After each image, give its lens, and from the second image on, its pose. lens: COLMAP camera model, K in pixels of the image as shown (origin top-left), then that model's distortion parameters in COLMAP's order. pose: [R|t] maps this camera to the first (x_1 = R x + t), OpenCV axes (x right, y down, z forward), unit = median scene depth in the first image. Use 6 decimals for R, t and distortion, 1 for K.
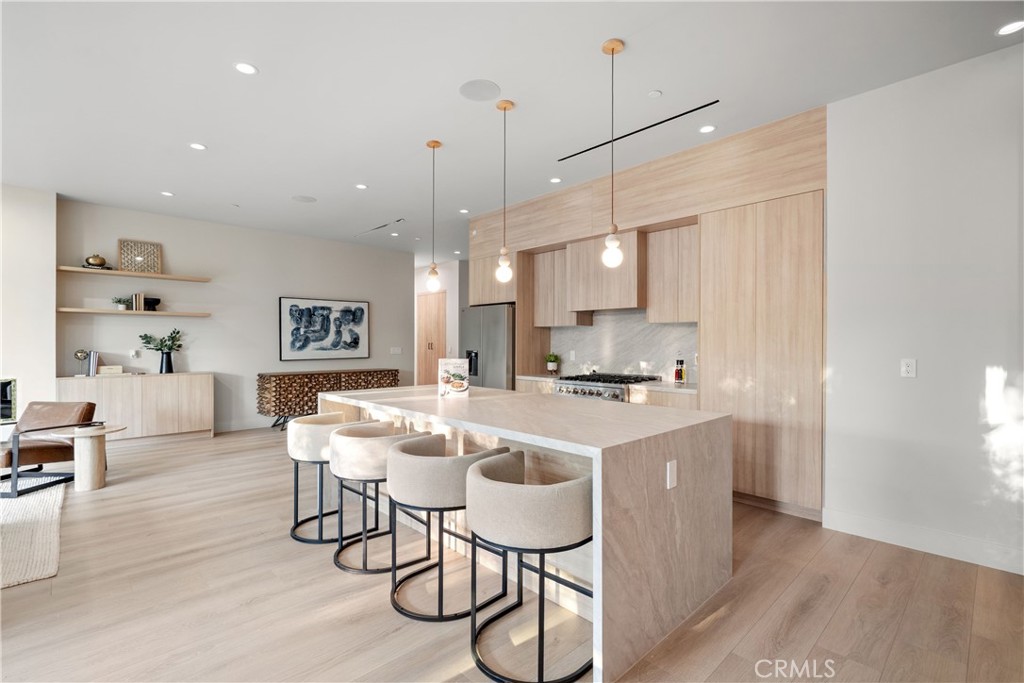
lens RADIAL K [[467.1, 0, 507.6], [0, 467.1, 344.5], [0, 0, 1]] dist [-0.005154, 0.001887]
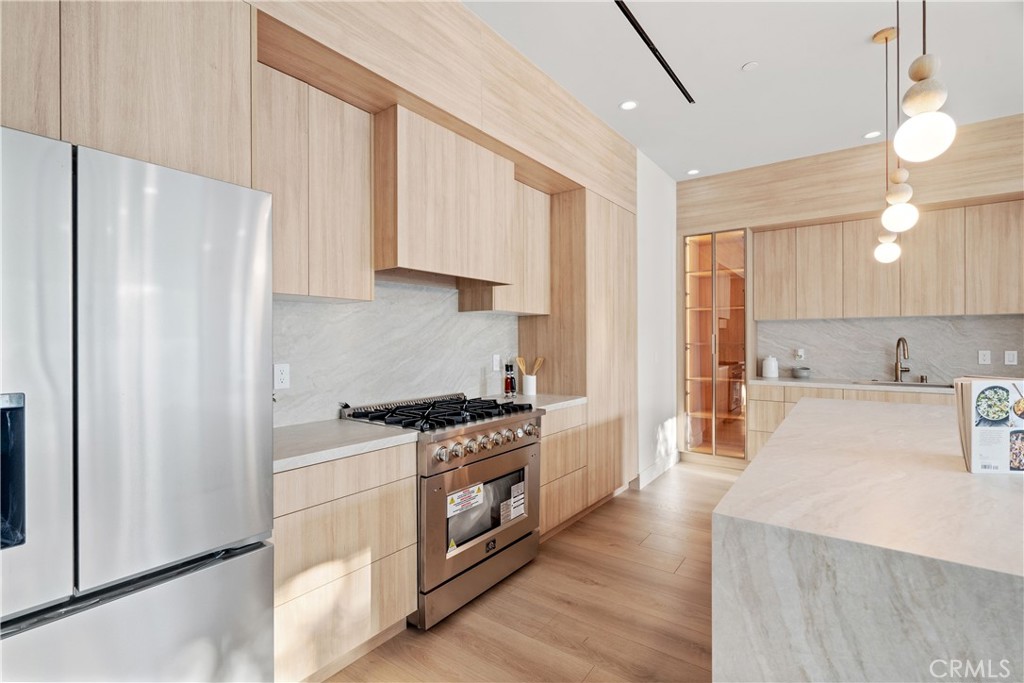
lens RADIAL K [[467.1, 0, 509.0], [0, 467.1, 339.4], [0, 0, 1]] dist [-0.005154, 0.001887]
pose [[-0.179346, 0.001825, 0.983784, -0.255417], [0.008927, 0.999960, -0.000228, -0.004777], [-0.983746, 0.008741, -0.179355, 0.843309]]
